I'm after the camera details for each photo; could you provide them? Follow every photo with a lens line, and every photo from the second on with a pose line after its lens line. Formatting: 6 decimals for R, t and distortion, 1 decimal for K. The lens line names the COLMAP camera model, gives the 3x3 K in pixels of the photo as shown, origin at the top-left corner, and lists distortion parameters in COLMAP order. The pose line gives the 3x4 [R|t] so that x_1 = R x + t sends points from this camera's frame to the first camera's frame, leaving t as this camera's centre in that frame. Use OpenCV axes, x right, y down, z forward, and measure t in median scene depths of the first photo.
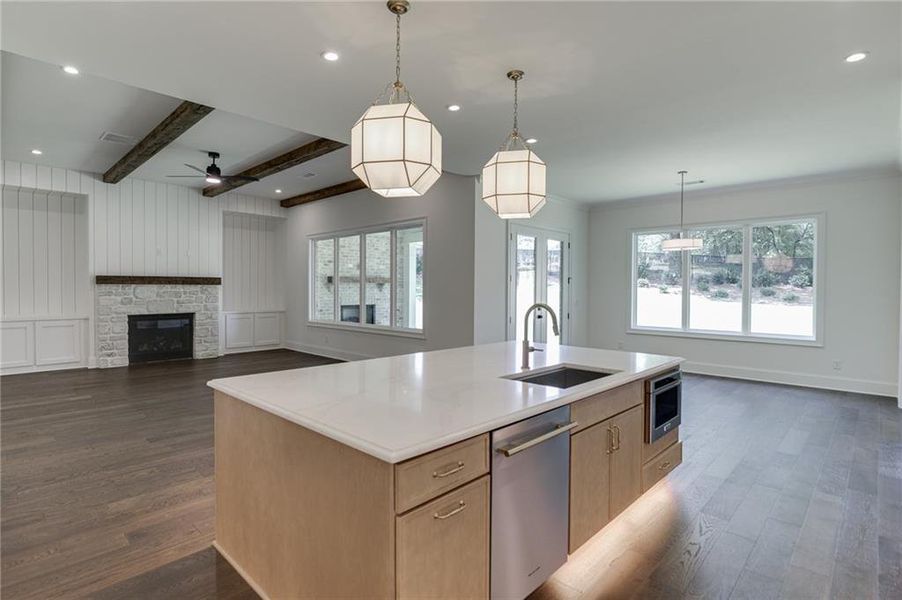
lens RADIAL K [[456.2, 0, 447.8], [0, 456.2, 295.5], [0, 0, 1]] dist [-0.005532, -0.000426]
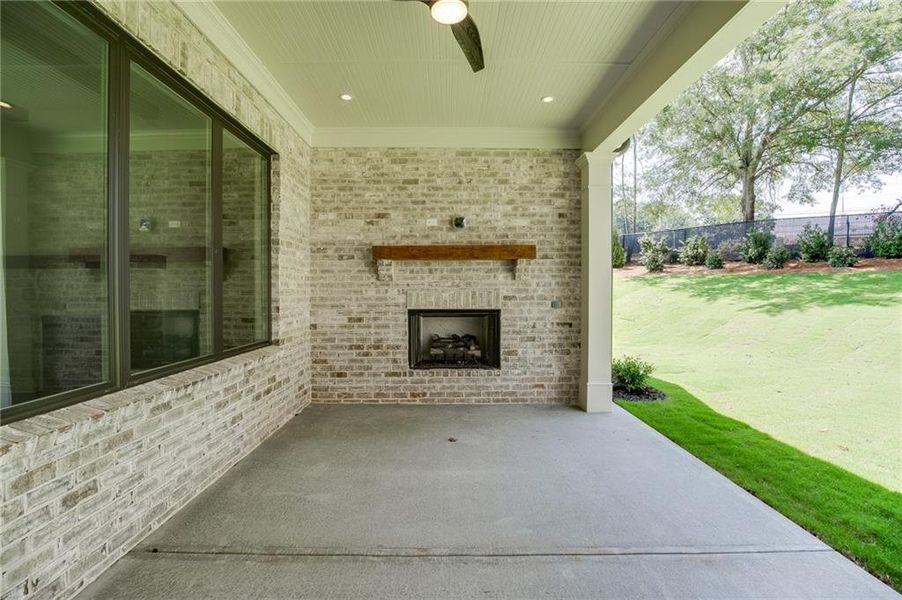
lens RADIAL K [[408.7, 0, 445.8], [0, 408.7, 296.1], [0, 0, 1]] dist [-0.015520, 0.002864]
pose [[0.686841, 0.004350, -0.726795, 0.088315], [-0.006975, 0.999975, -0.000607, 0.007768], [0.726774, 0.005486, 0.686855, 0.697324]]
